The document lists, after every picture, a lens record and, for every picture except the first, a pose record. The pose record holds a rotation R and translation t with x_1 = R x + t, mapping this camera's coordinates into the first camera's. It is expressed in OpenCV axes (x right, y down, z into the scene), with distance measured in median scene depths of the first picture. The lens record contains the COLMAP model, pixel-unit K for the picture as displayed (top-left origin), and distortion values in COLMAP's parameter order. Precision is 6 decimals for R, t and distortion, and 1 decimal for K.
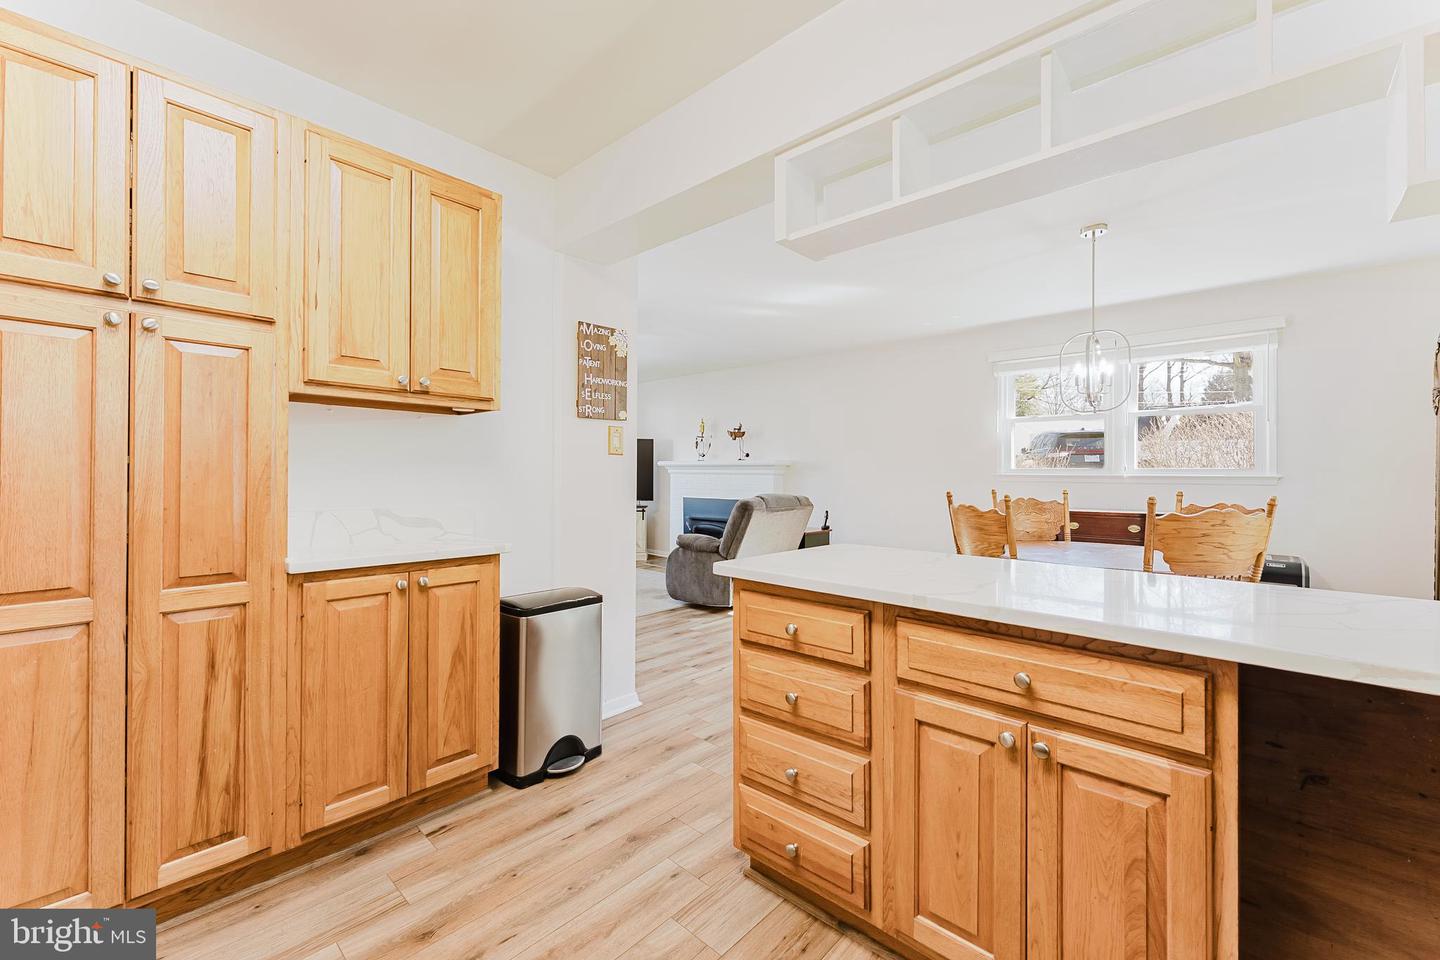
lens RADIAL K [[582.1, 0, 720.6], [0, 582.1, 473.5], [0, 0, 1]] dist [-0.000528, 0.000004]
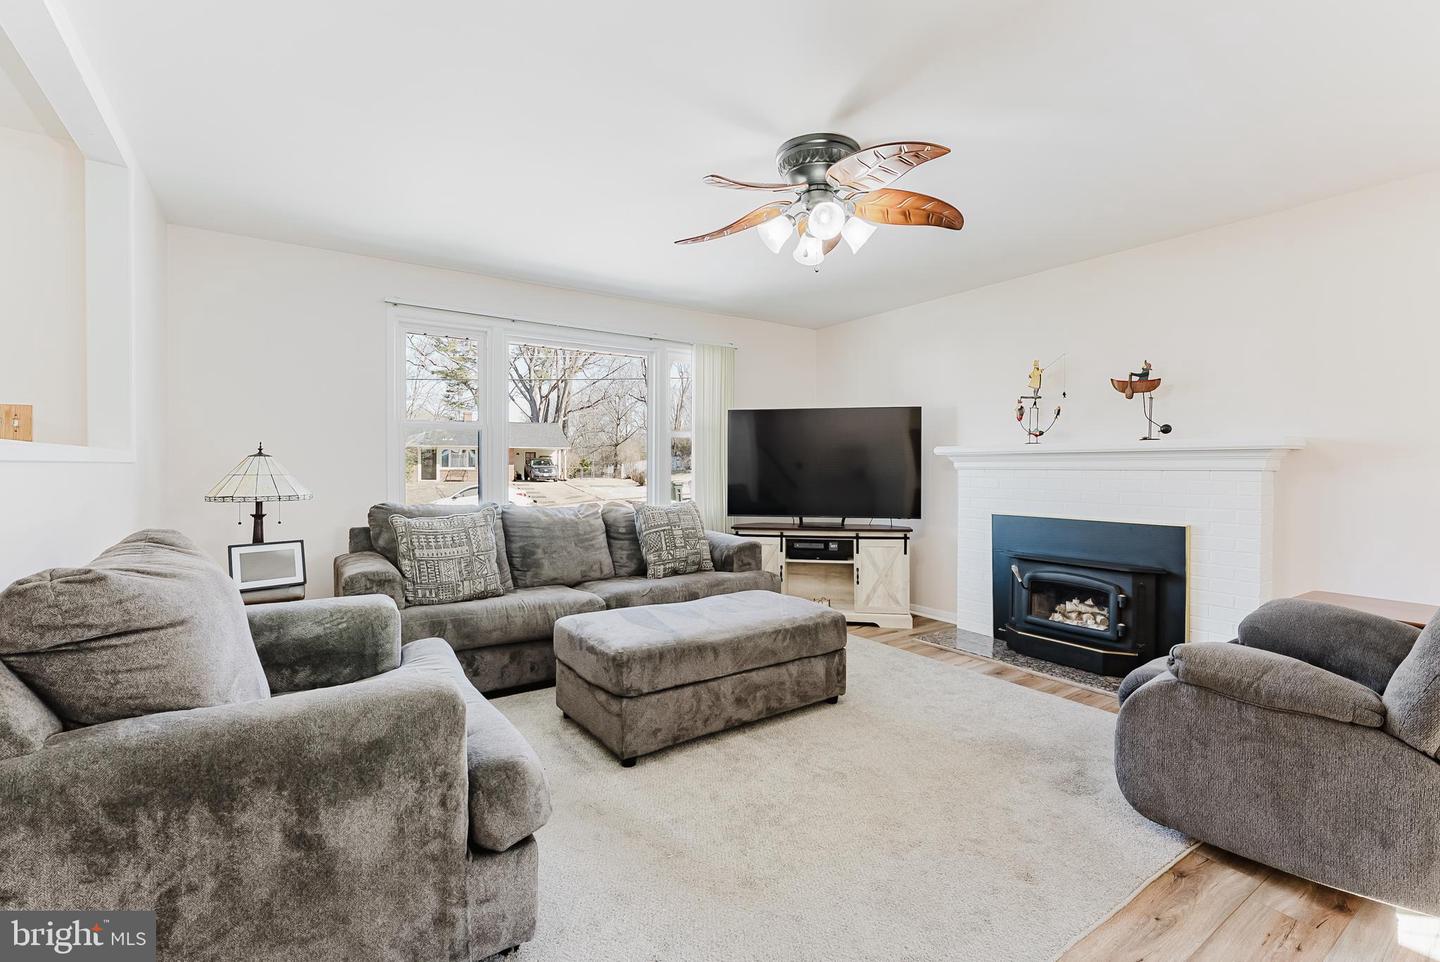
lens RADIAL K [[641.1, 0, 728.0], [0, 641.1, 473.3], [0, 0, 1]] dist [0.003054, 0.000091]
pose [[0.974725, -0.002800, -0.223392, -0.180267], [0.003933, 0.999982, 0.004626, 0.000064], [0.223375, -0.005387, 0.974718, 0.416530]]
